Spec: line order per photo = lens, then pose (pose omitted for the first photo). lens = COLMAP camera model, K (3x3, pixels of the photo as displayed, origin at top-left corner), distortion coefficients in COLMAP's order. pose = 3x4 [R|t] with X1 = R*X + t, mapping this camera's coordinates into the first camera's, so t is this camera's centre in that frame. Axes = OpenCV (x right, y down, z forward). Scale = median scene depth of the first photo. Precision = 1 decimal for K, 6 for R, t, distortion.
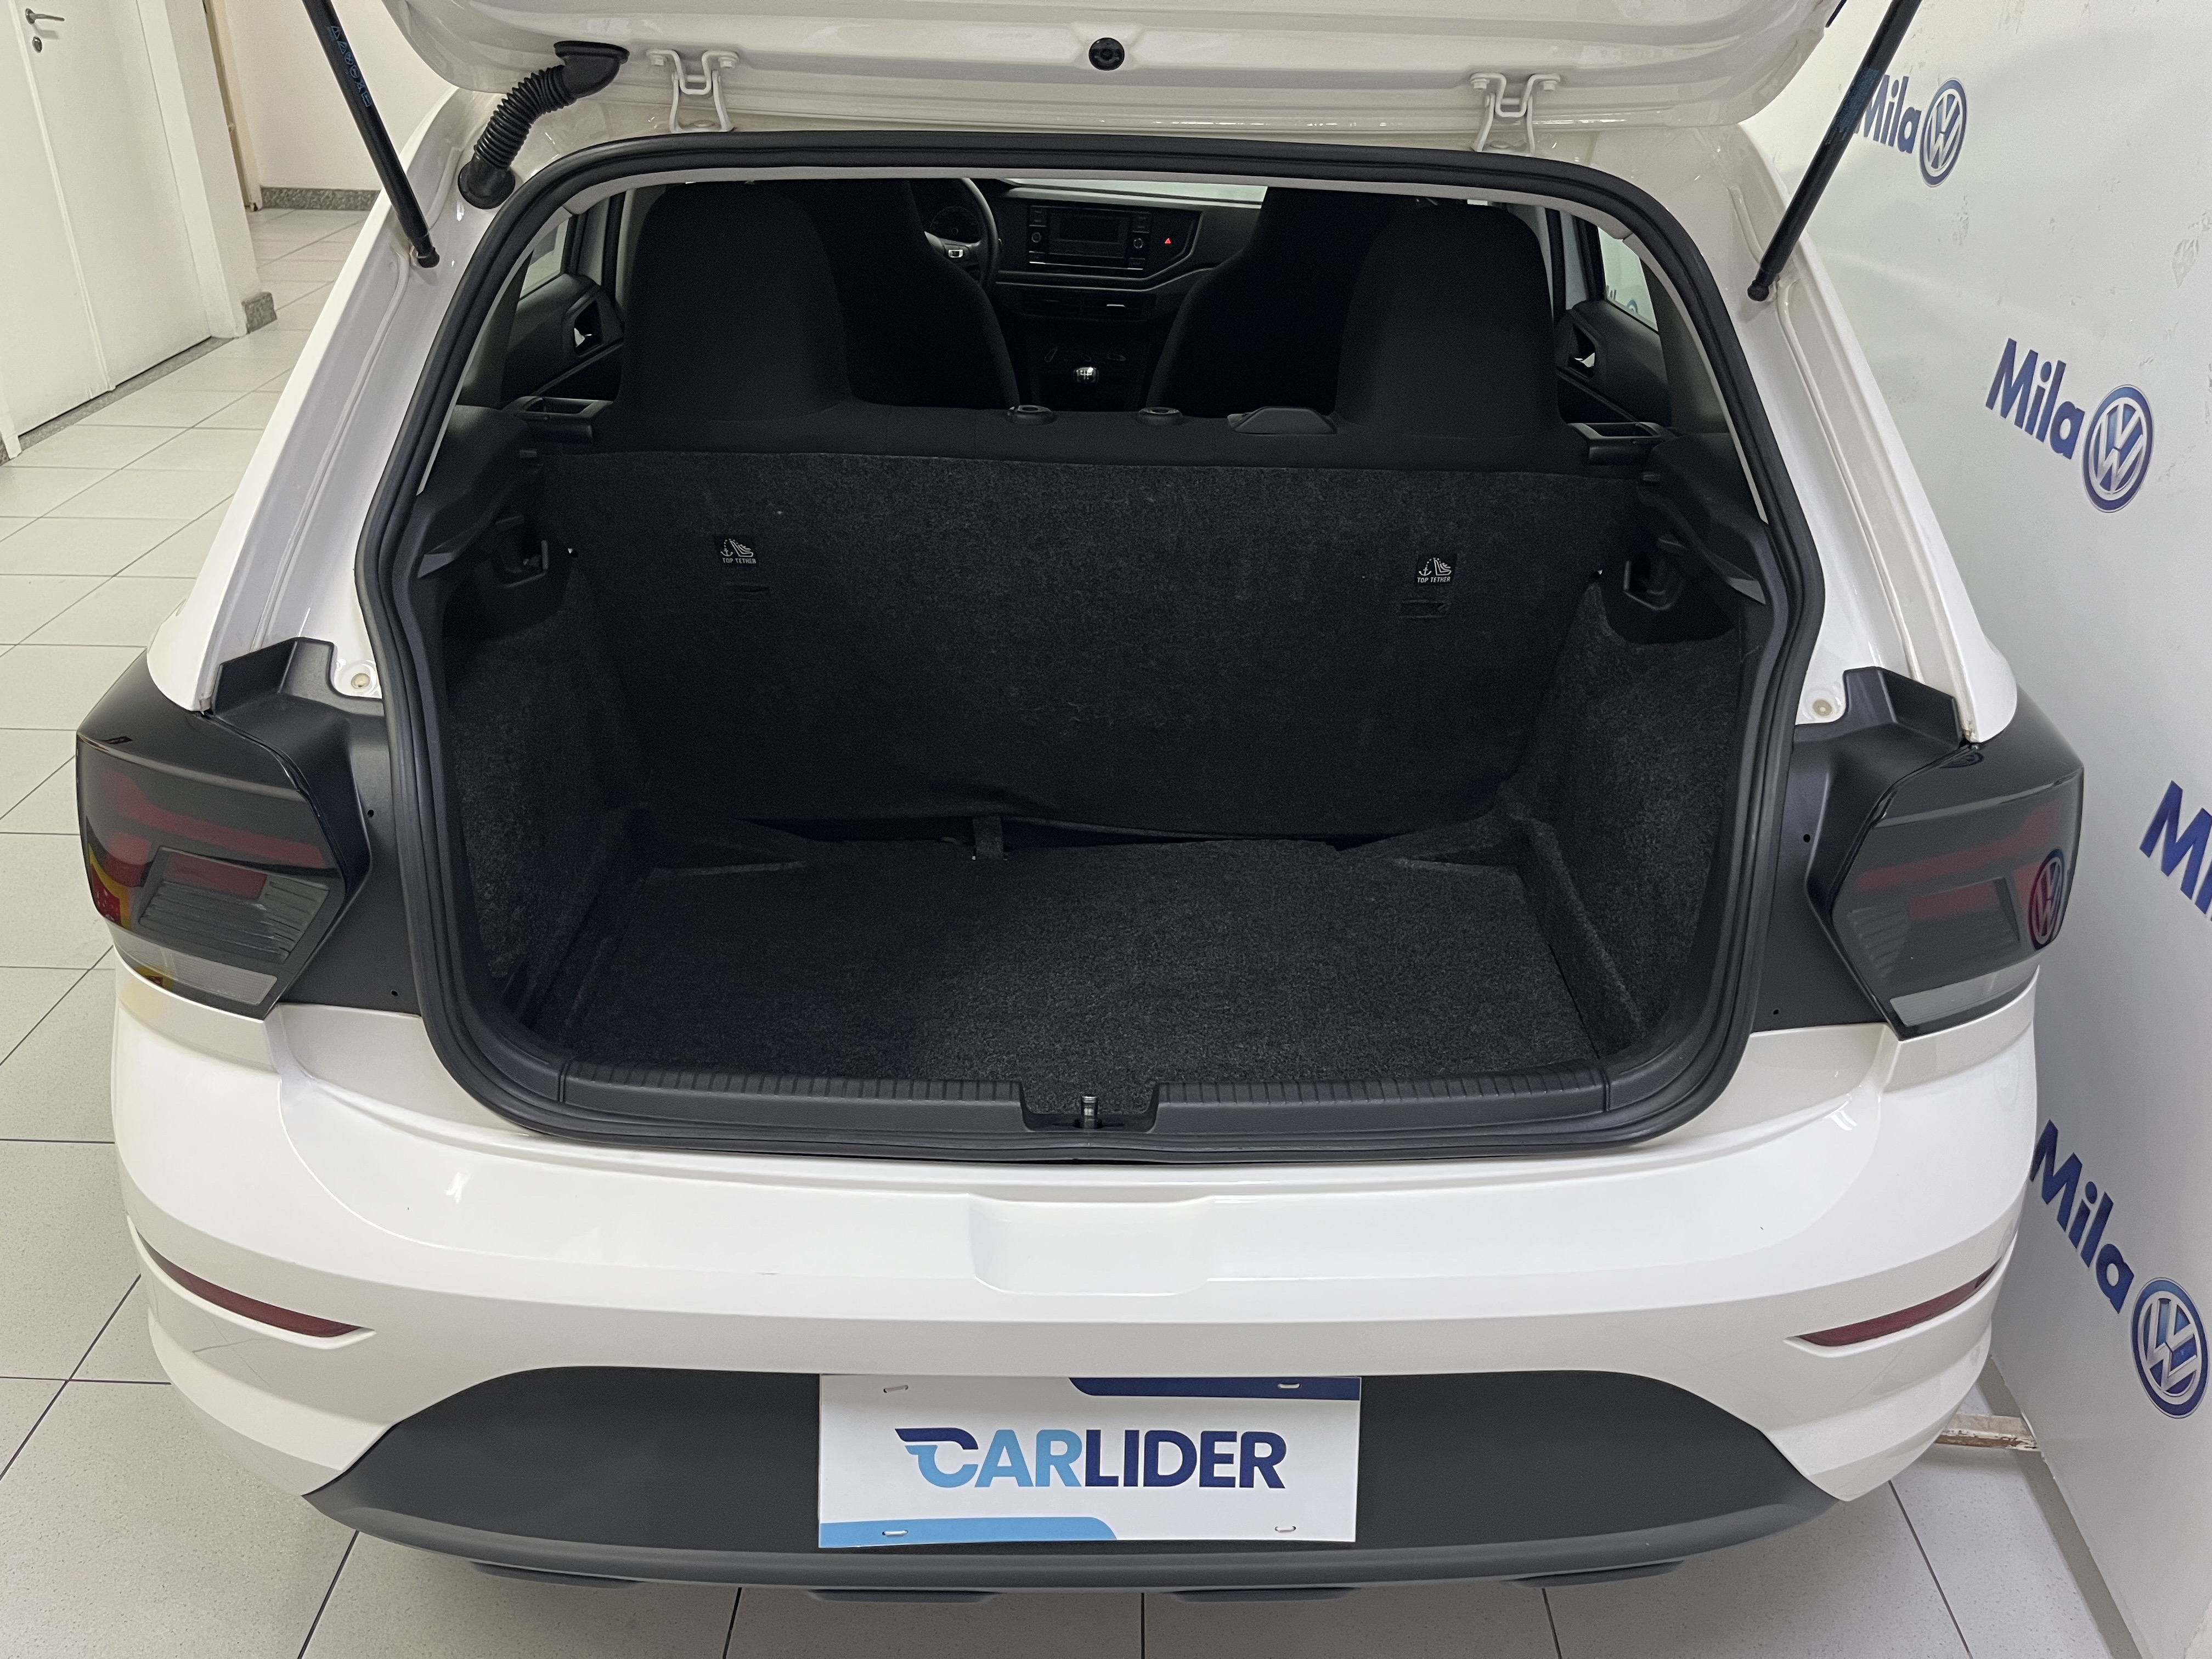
lens RADIAL K [[1719.8, 0, 1106.0], [0, 1719.8, 829.5], [0, 0, 1]] dist [0.044095, -0.083948]
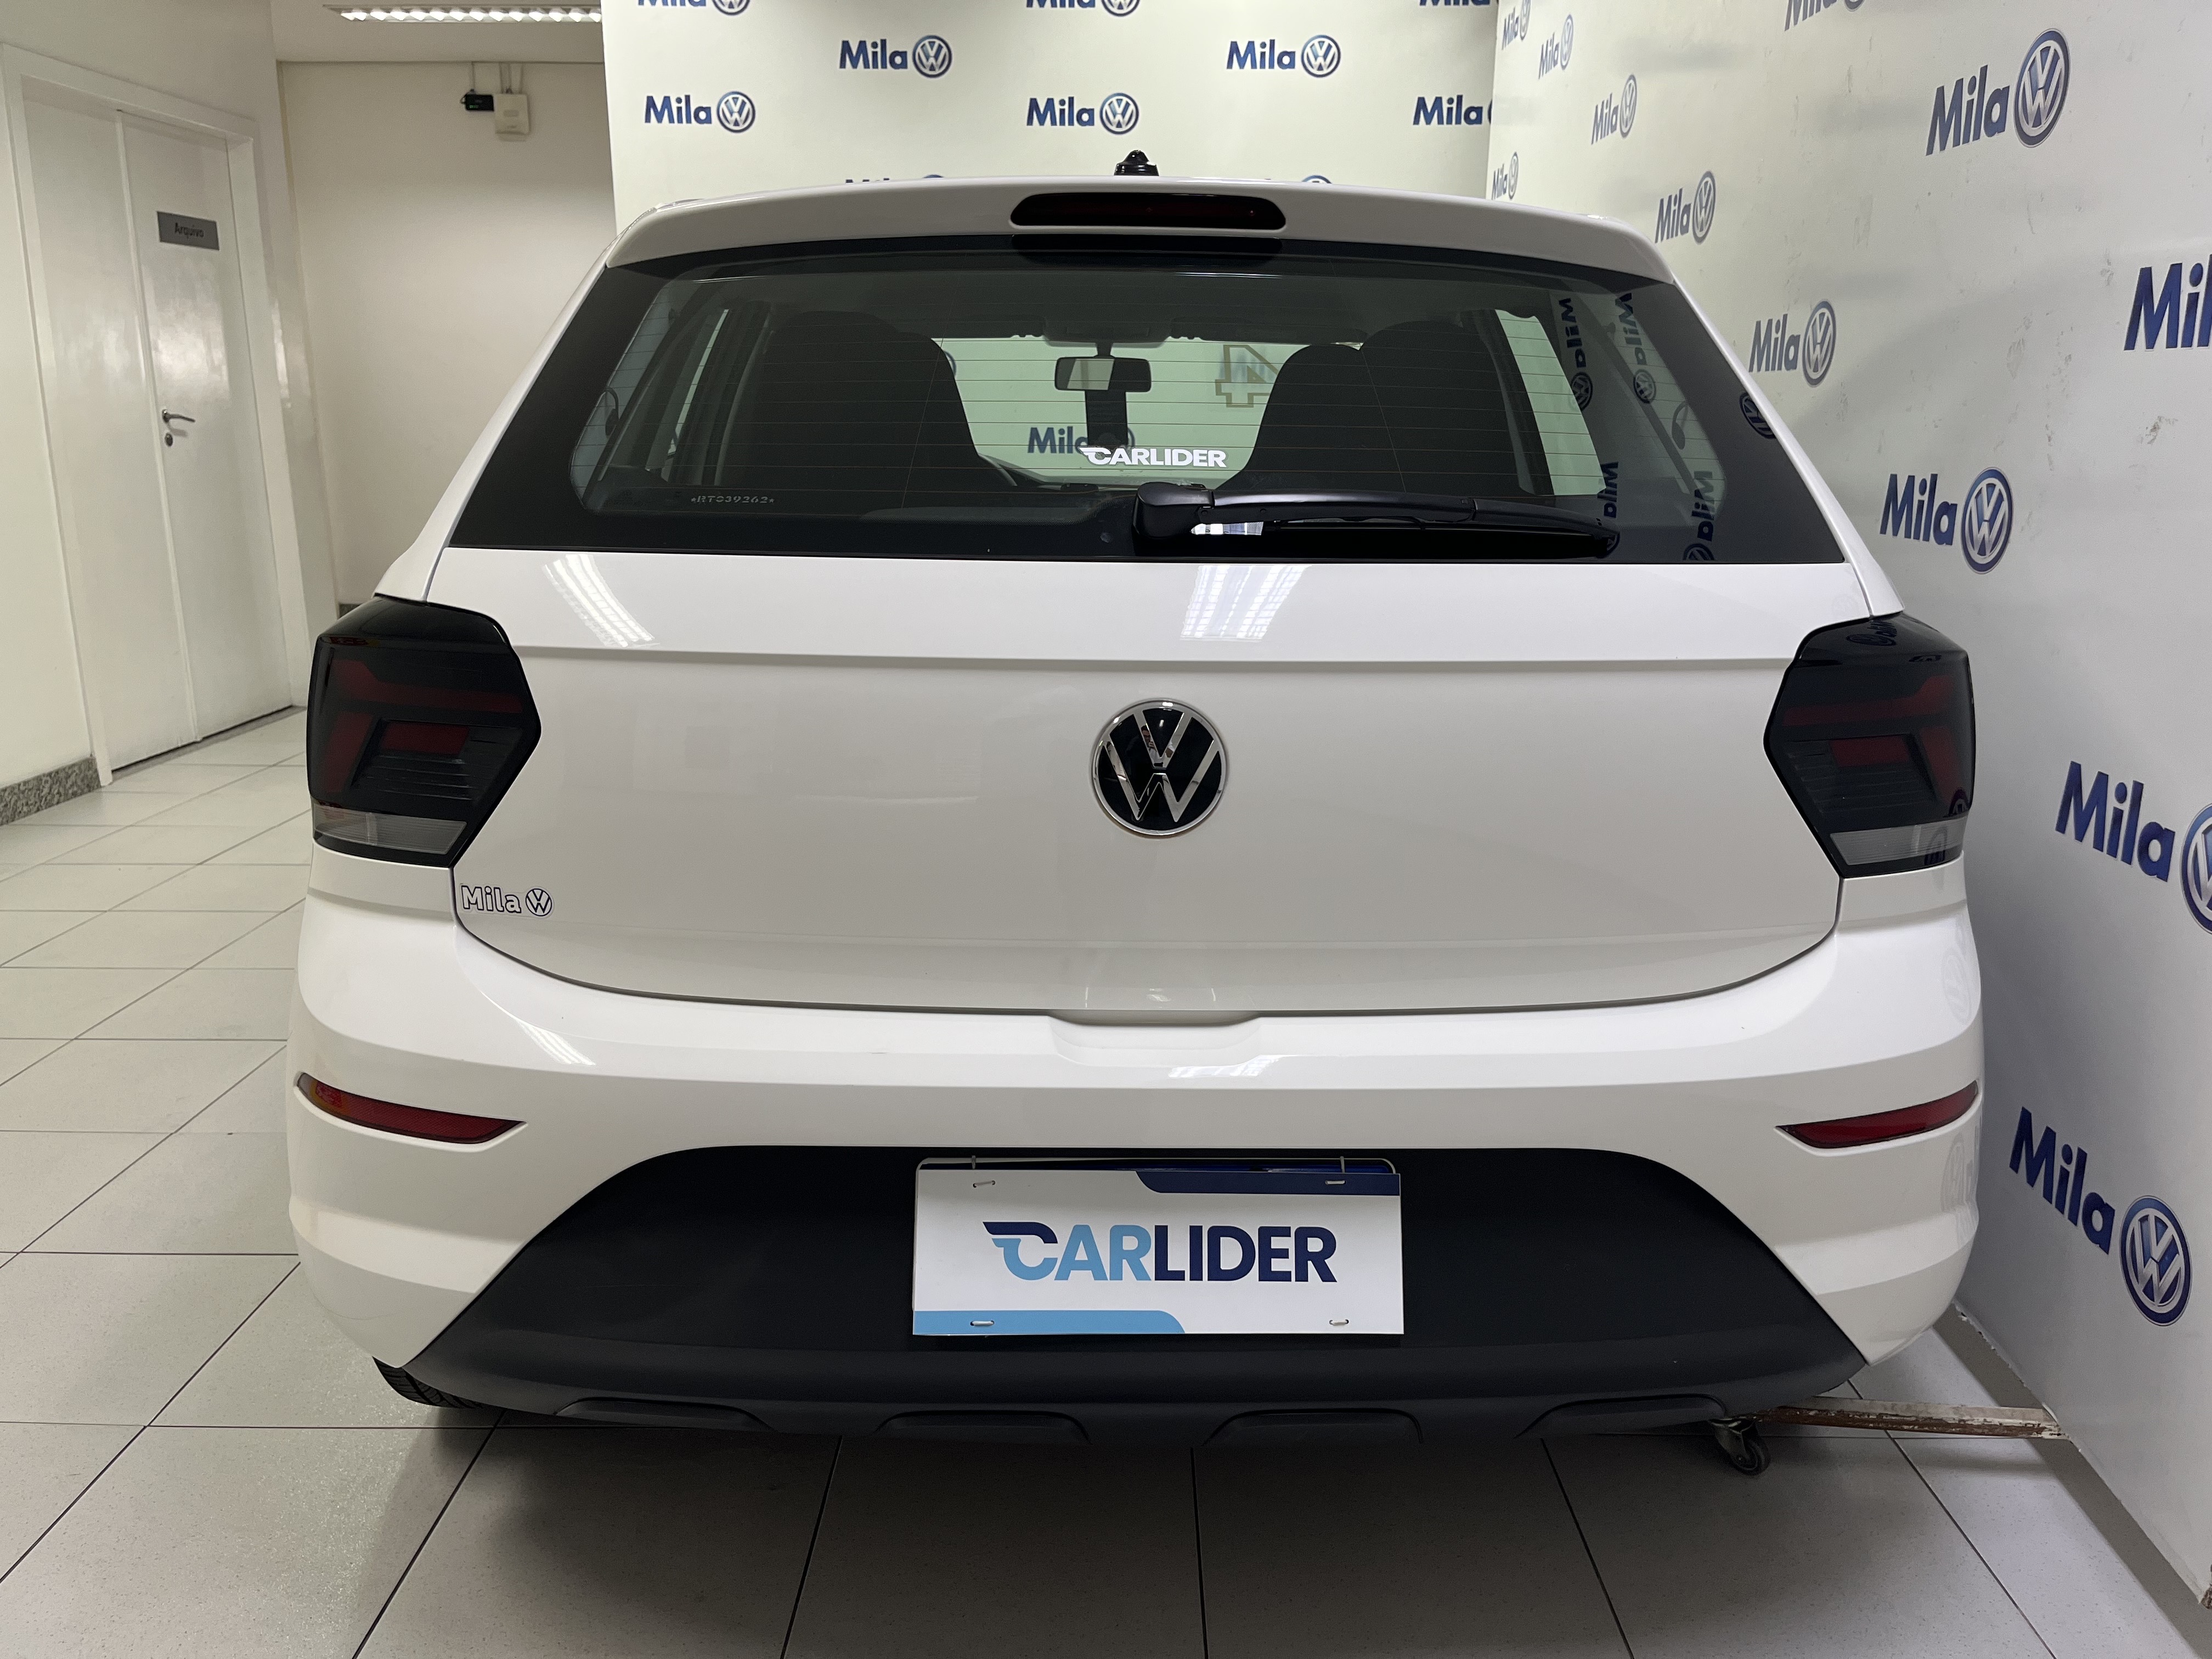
lens RADIAL K [[1673.3, 0, 1104.3], [0, 1673.3, 755.9], [0, 0, 1]] dist [0.050176, -0.081965]
pose [[0.999885, -0.015184, -0.000331, -0.038716], [0.014536, 0.963072, -0.268852, 0.345392], [0.004401, 0.268816, 0.963182, -0.118683]]
